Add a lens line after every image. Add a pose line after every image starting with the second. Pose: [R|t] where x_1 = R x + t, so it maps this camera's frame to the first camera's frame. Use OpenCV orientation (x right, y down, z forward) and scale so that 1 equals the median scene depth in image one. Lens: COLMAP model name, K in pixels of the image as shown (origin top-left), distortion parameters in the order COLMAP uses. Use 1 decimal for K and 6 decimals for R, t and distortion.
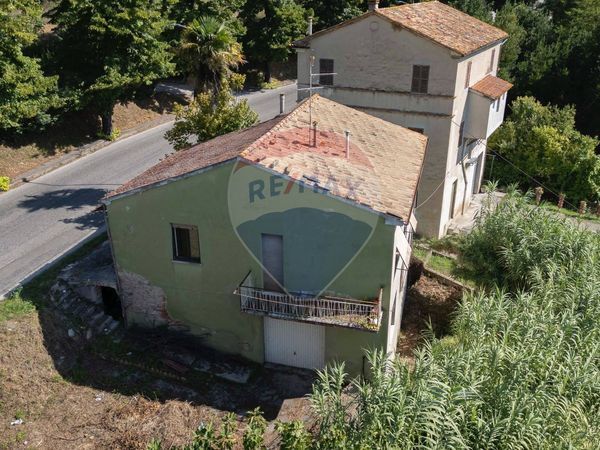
lens RADIAL K [[566.6, 0, 300.0], [0, 566.6, 225.0], [0, 0, 1]] dist [0.090287, -0.106219]
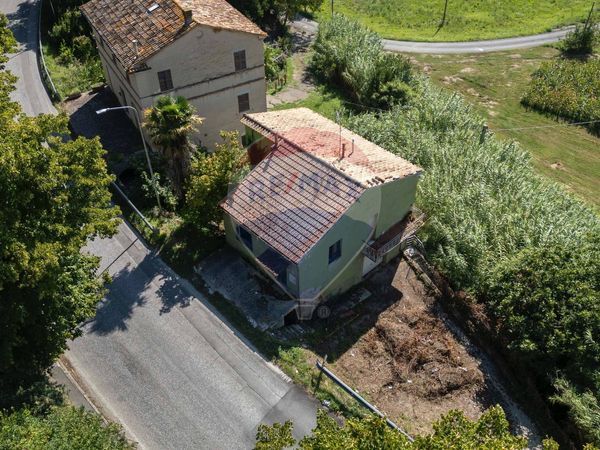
lens RADIAL K [[566.6, 0, 300.0], [0, 566.6, 225.0], [0, 0, 1]] dist [0.090287, -0.106219]
pose [[0.513385, -0.580615, 0.631919, -0.819869], [0.348812, 0.813978, 0.464511, -0.539656], [-0.784070, -0.018052, 0.620410, 0.064304]]
